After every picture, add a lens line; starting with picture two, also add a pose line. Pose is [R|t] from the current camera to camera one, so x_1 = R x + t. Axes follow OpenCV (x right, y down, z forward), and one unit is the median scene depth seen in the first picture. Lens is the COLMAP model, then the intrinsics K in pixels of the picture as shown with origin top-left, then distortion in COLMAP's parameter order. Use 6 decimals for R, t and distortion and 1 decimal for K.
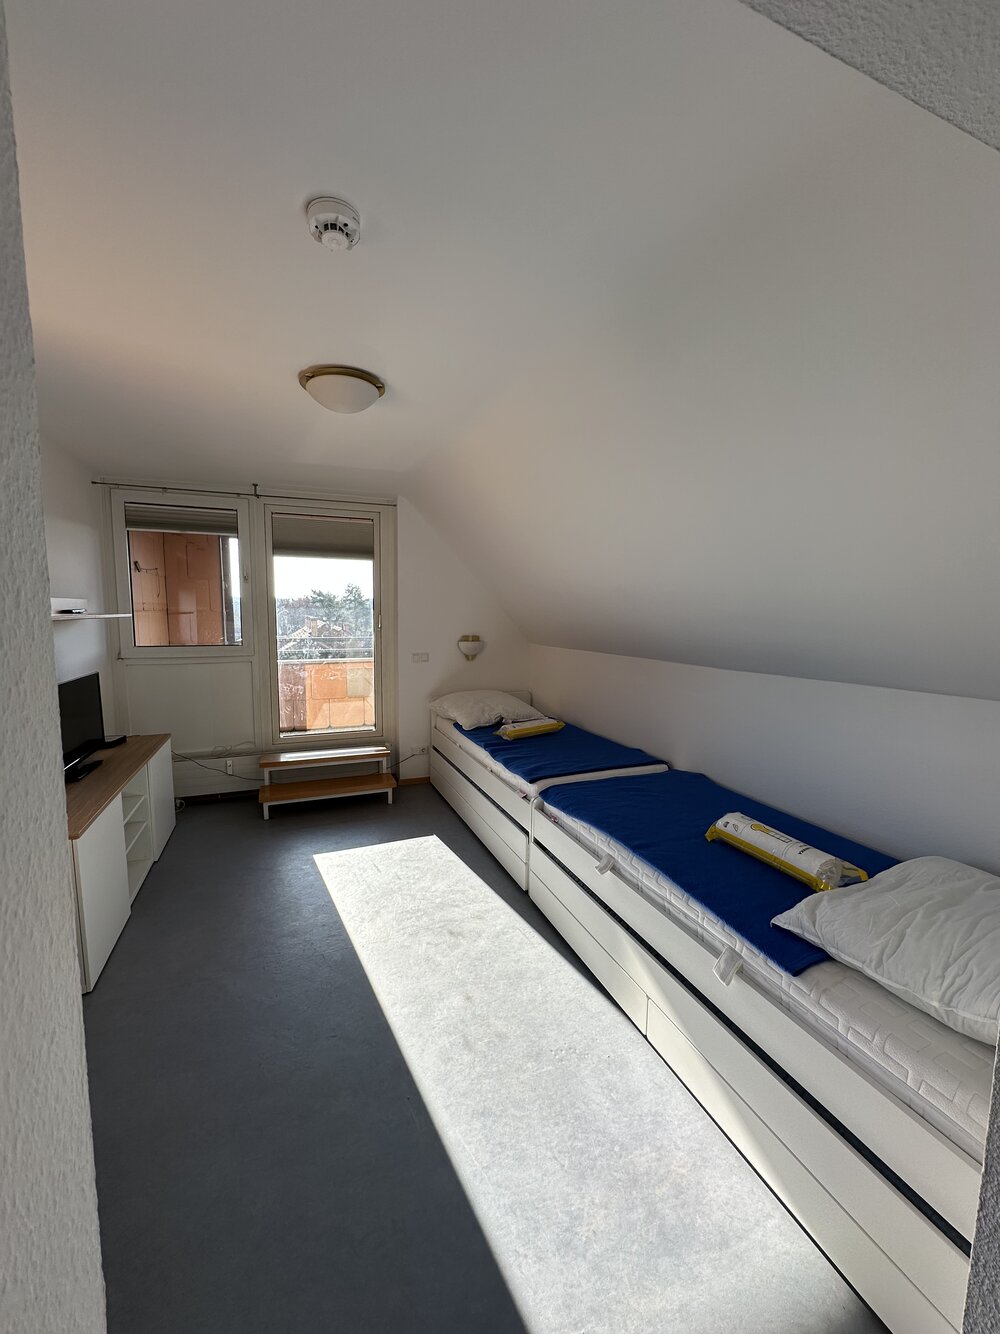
lens RADIAL K [[532.6, 0, 500.0], [0, 532.6, 667.0], [0, 0, 1]] dist [-0.001210, 0.000063]
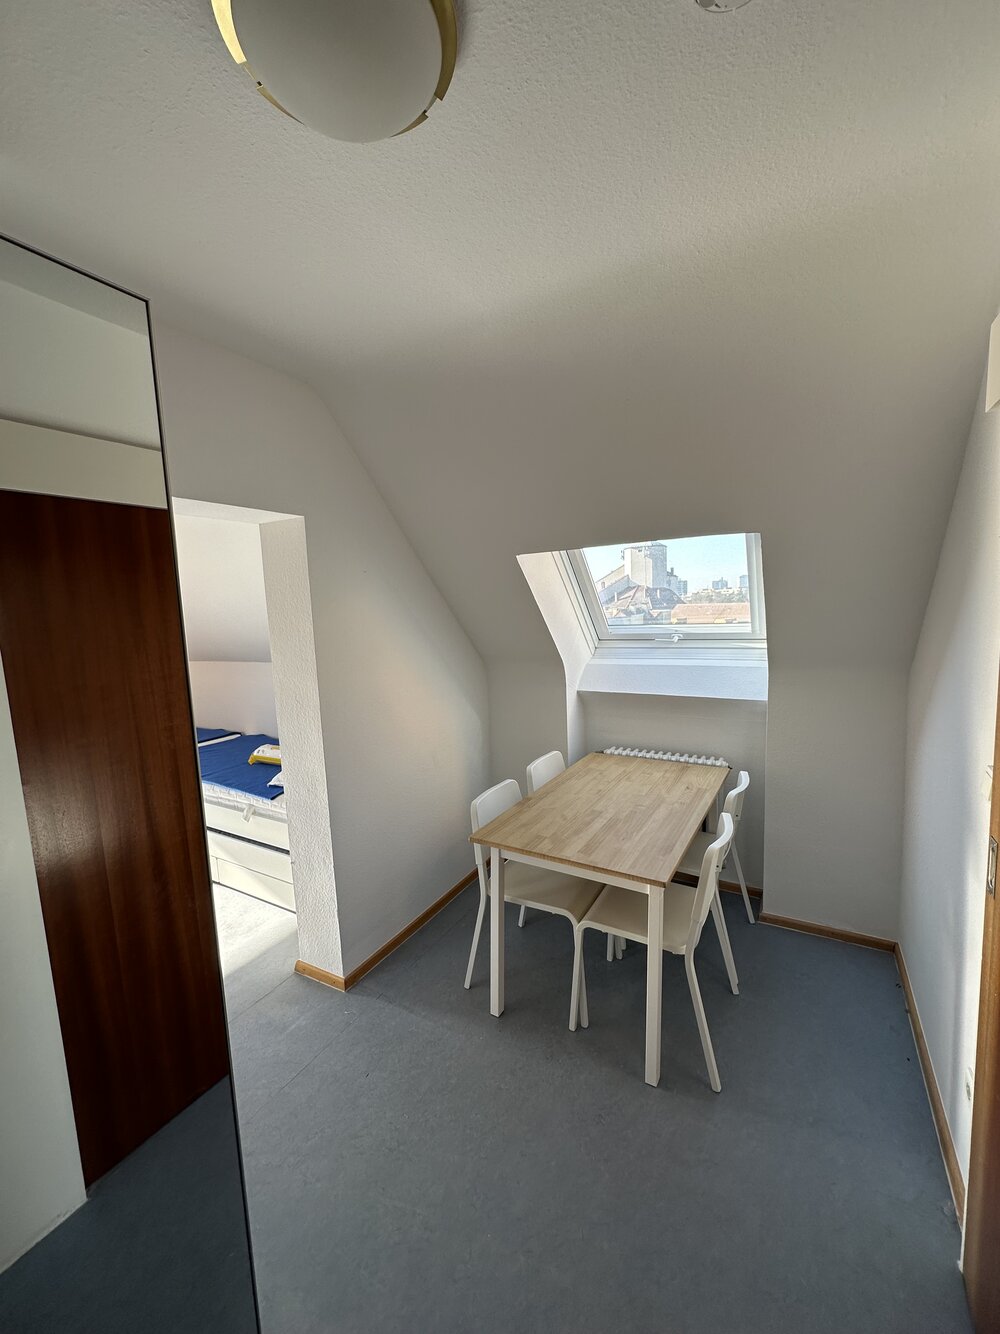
lens RADIAL K [[532.6, 0, 500.0], [0, 532.6, 667.0], [0, 0, 1]] dist [-0.001210, 0.000063]
pose [[0.788609, -0.113055, 0.604412, 0.017809], [0.118873, 0.992440, 0.030535, 0.037978], [-0.603295, 0.047768, 0.796087, -0.529822]]
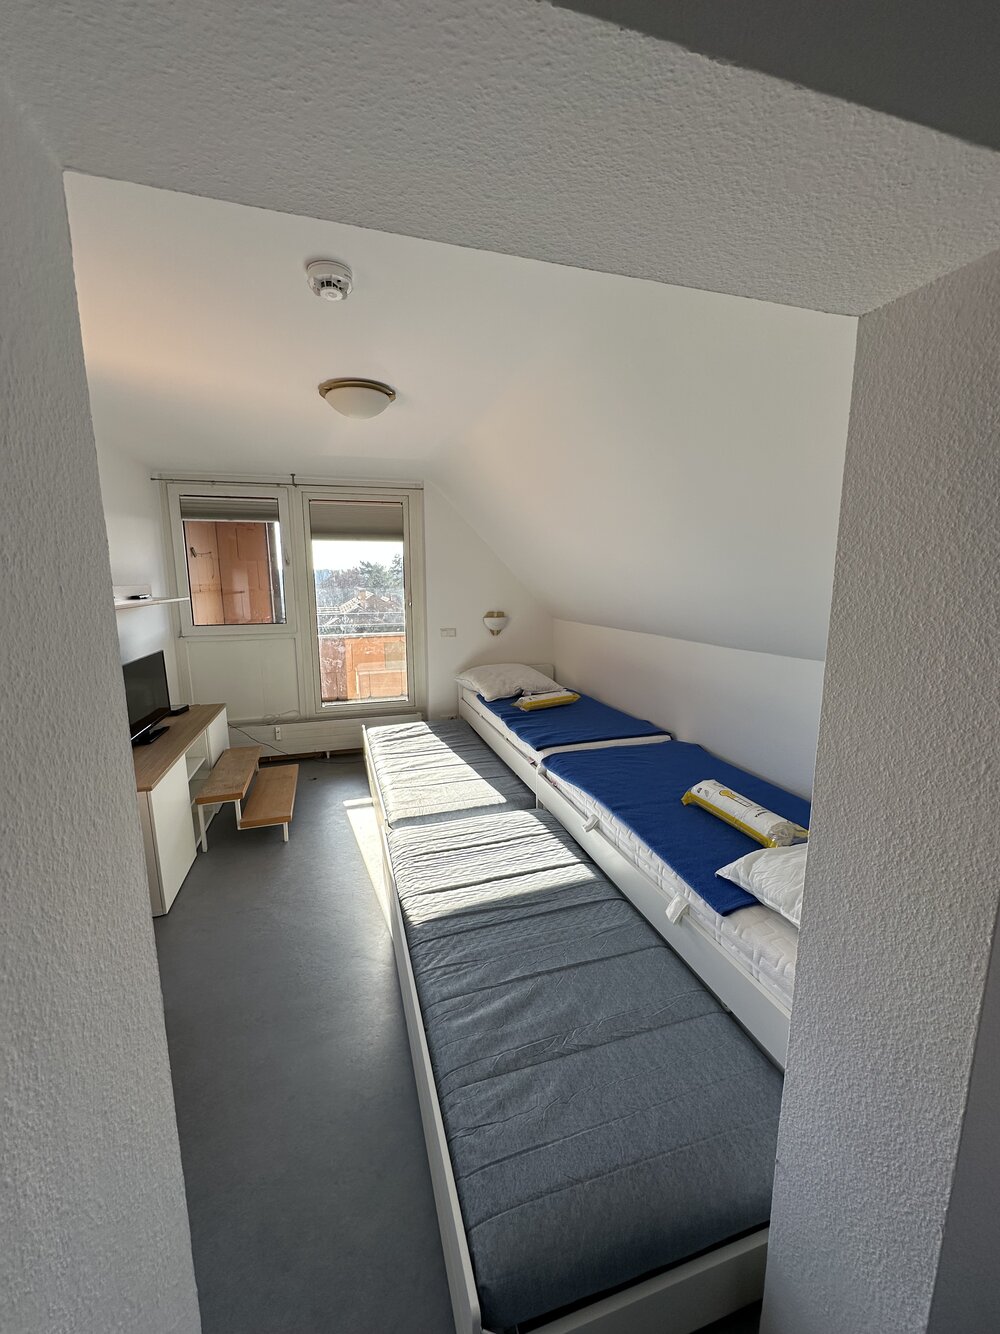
lens RADIAL K [[532.6, 0, 500.0], [0, 532.6, 667.0], [0, 0, 1]] dist [-0.001210, 0.000063]
pose [[0.996131, 0.000297, -0.087879, 0.066734], [0.004887, 0.998260, 0.058764, -0.016846], [0.087743, -0.058966, 0.994396, -0.075932]]
